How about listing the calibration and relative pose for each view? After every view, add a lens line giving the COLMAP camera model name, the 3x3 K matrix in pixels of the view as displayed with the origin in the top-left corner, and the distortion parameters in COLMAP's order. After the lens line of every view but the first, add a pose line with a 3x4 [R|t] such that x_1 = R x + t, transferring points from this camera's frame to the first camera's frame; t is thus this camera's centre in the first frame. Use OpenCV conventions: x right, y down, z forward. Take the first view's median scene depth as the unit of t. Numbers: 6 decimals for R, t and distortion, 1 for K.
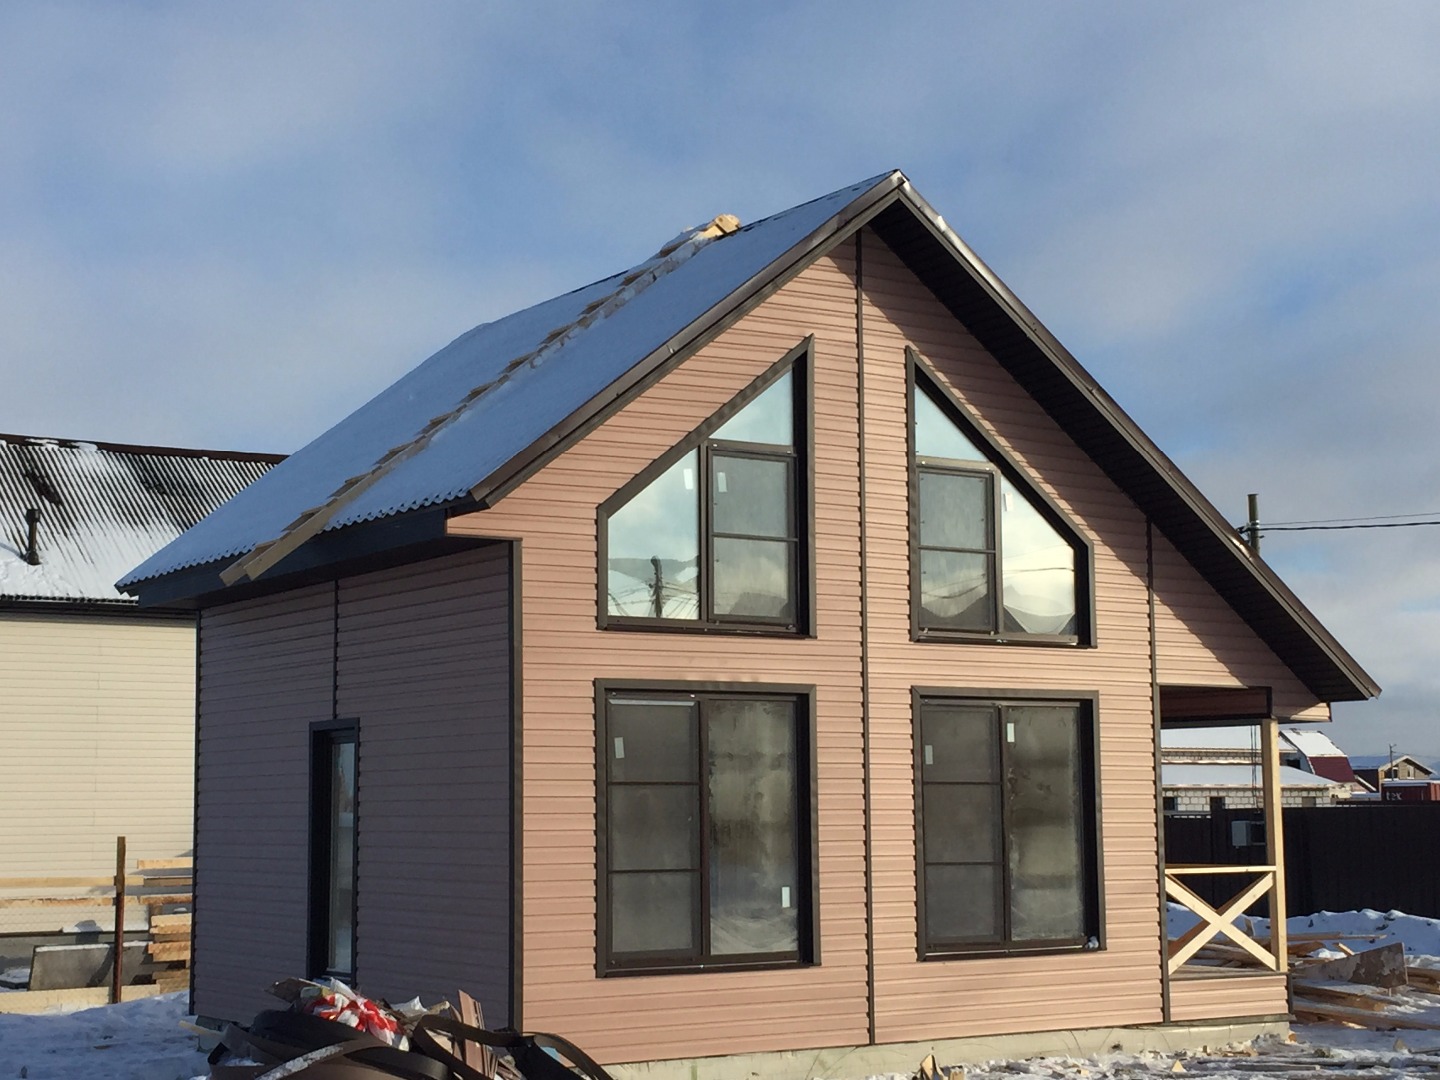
lens RADIAL K [[2346.6, 0, 720.0], [0, 2346.6, 540.0], [0, 0, 1]] dist [0.022744, -0.094504]
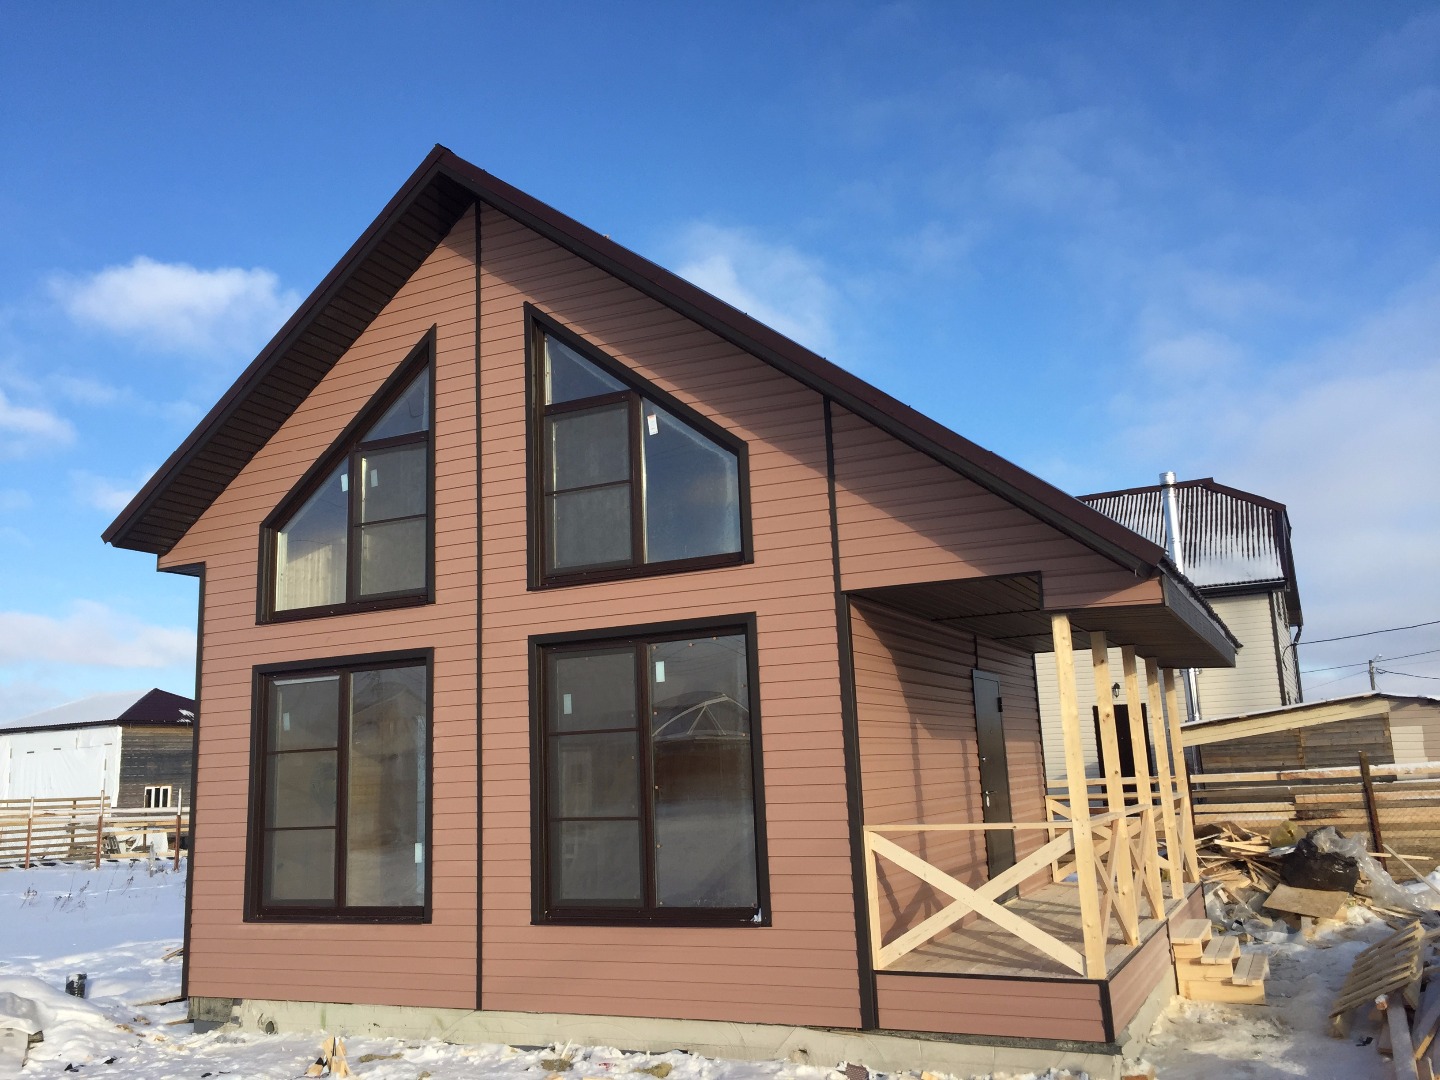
lens RADIAL K [[1240.6, 0, 720.0], [0, 1240.6, 540.0], [0, 0, 1]] dist [0.010479, -0.003531]
pose [[0.525253, -0.174034, -0.832960, 0.542145], [0.133804, 0.983577, -0.121129, 0.092978], [0.840361, -0.047830, 0.539913, 0.763853]]
